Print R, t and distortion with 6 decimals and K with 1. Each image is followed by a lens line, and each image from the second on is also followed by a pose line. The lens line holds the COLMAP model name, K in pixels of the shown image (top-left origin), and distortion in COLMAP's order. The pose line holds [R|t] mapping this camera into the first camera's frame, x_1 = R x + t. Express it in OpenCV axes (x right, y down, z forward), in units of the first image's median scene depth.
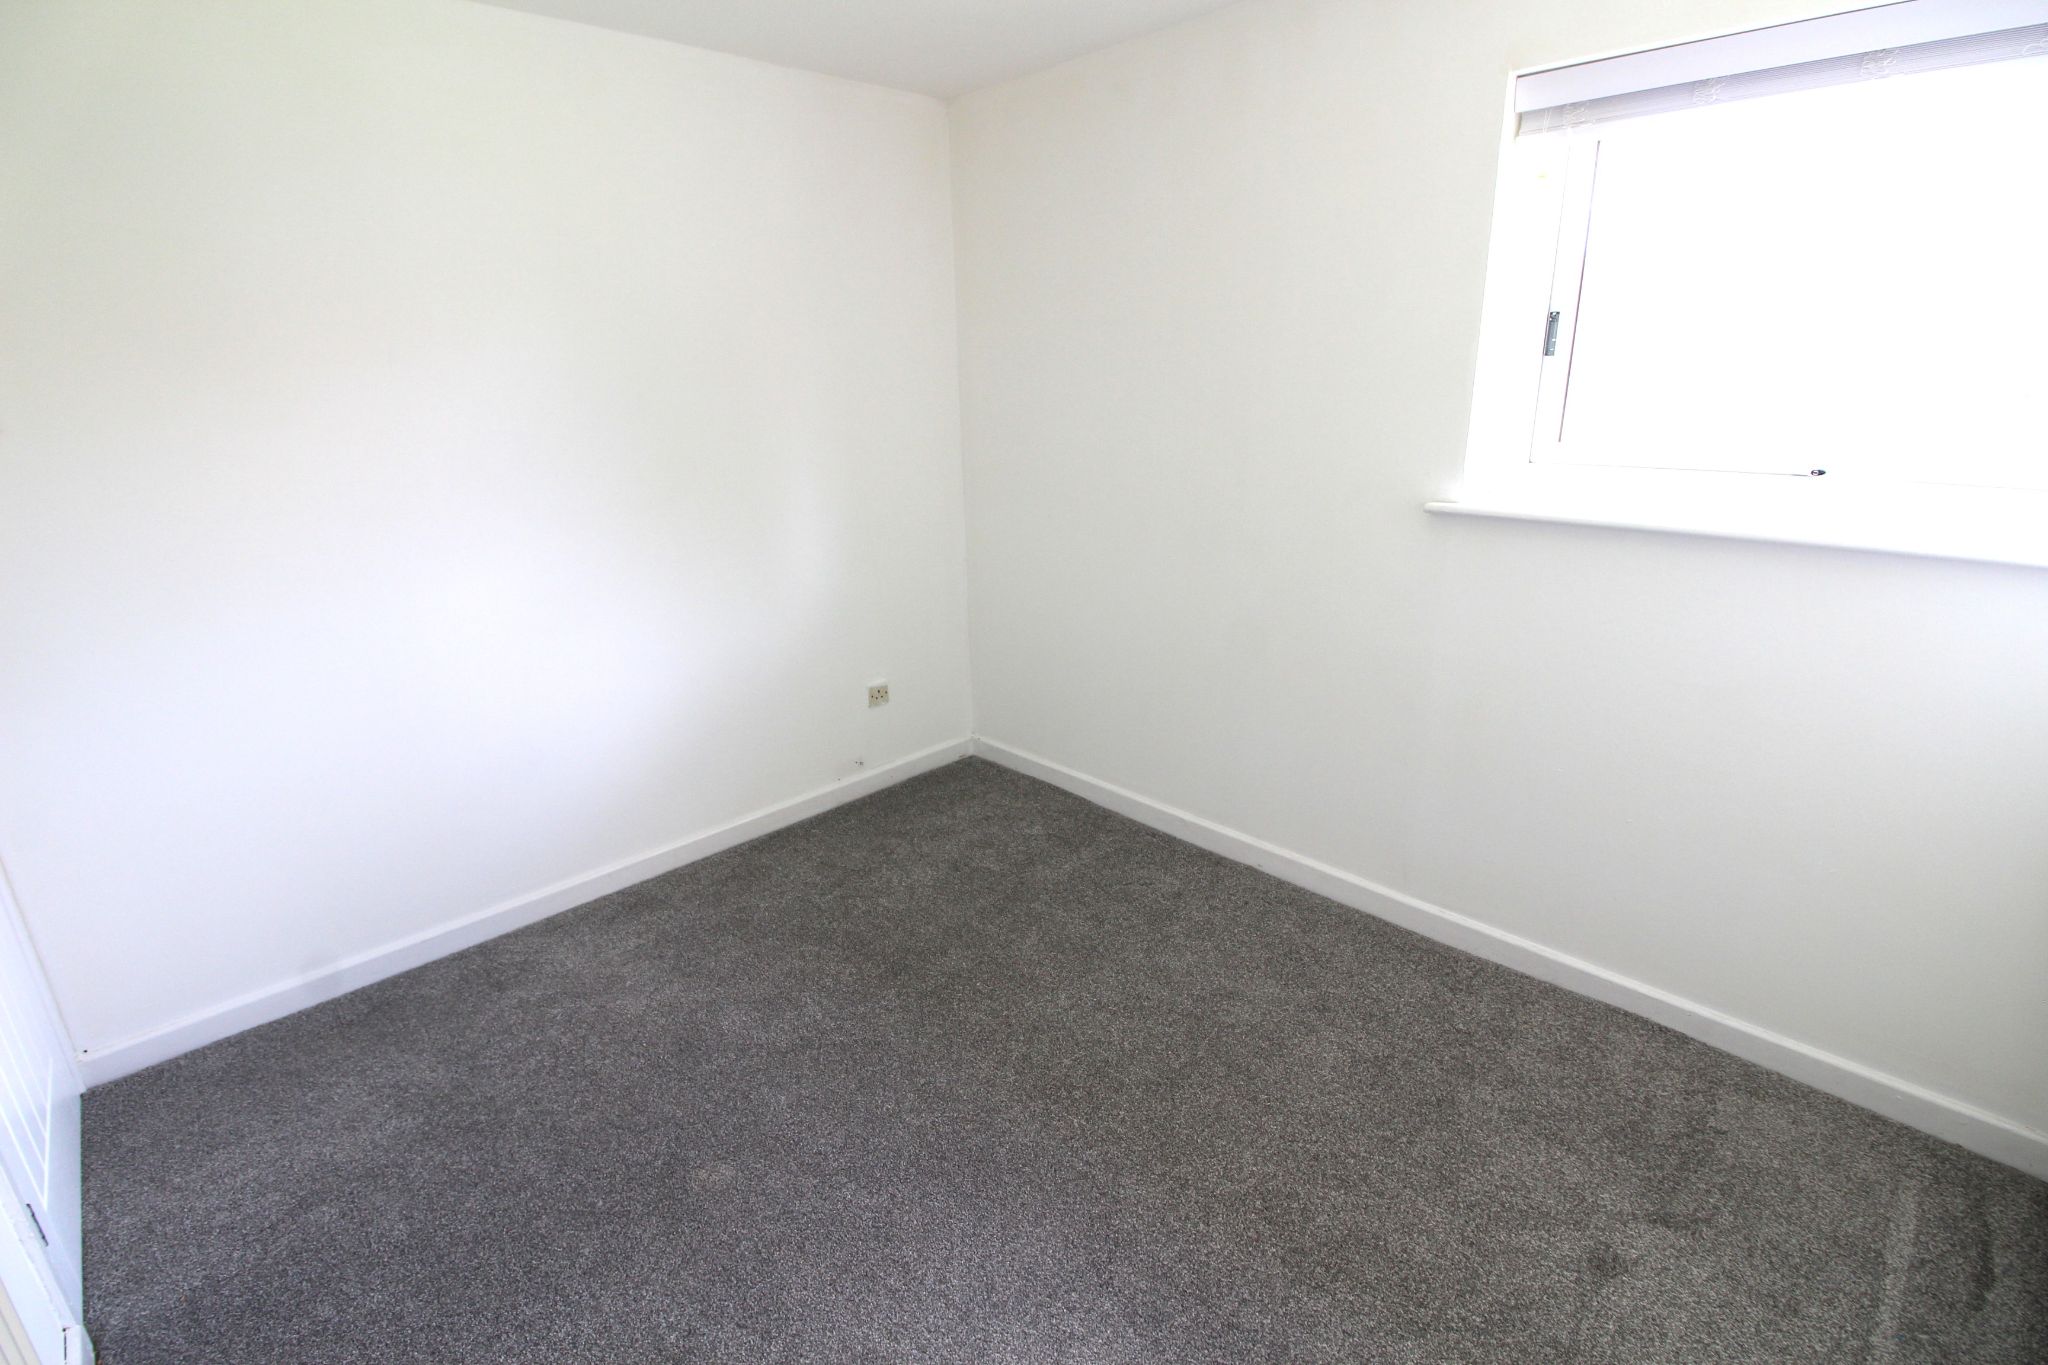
lens RADIAL K [[954.9, 0, 1024.0], [0, 954.9, 682.5], [0, 0, 1]] dist [-0.000032, -0.015486]
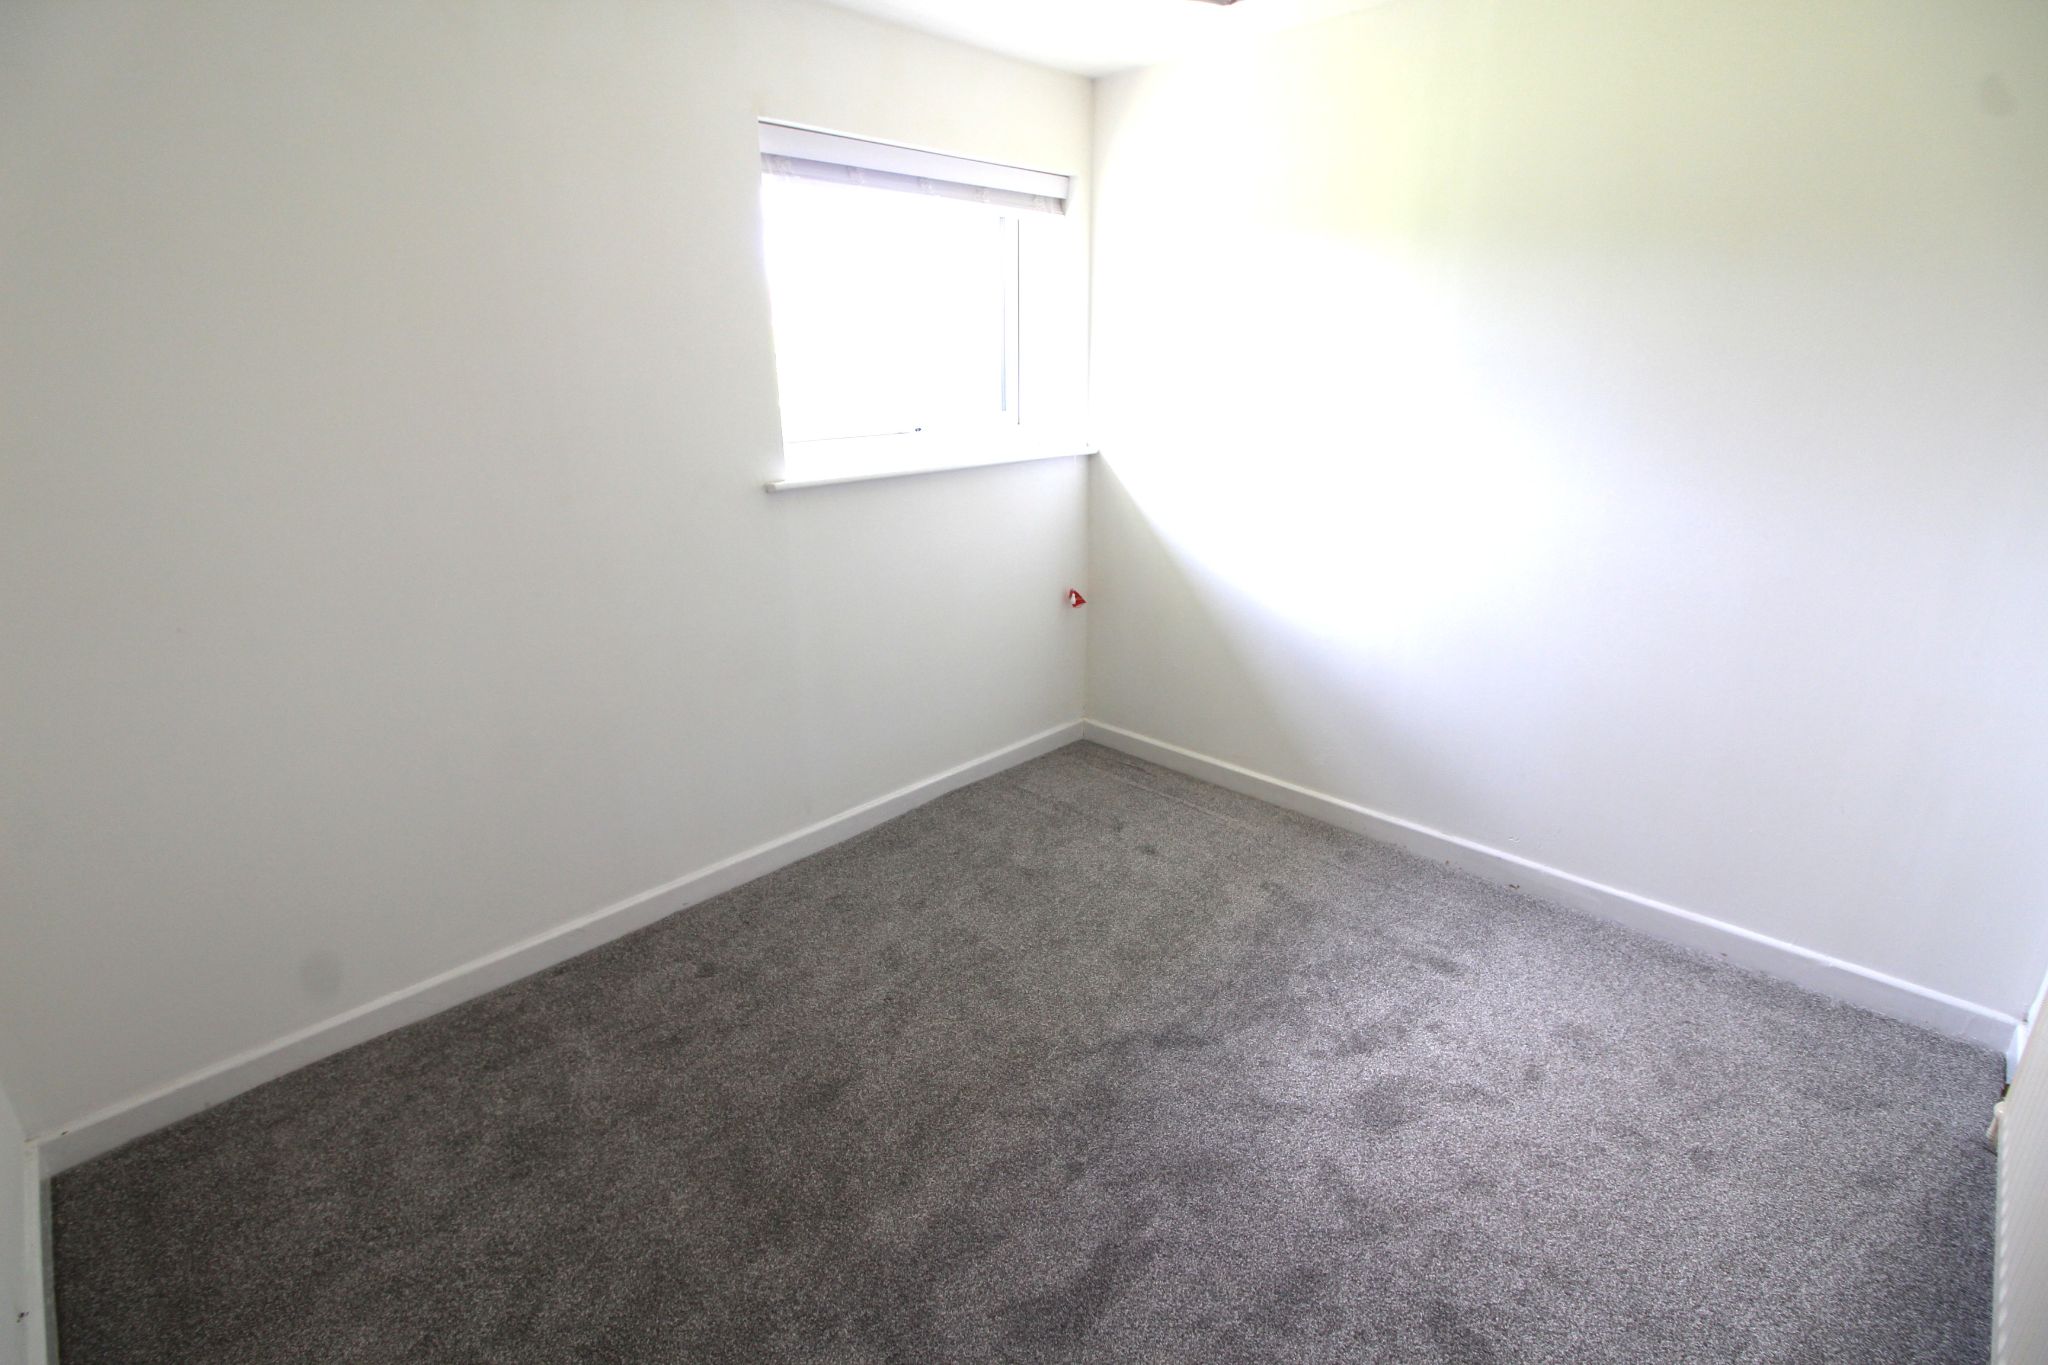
lens RADIAL K [[954.9, 0, 1024.0], [0, 954.9, 682.5], [0, 0, 1]] dist [-0.000032, -0.015486]
pose [[-0.035041, -0.312189, 0.949374, -0.701415], [0.310978, 0.899390, 0.307230, -0.223639], [-0.949771, 0.306000, 0.065569, 0.679327]]
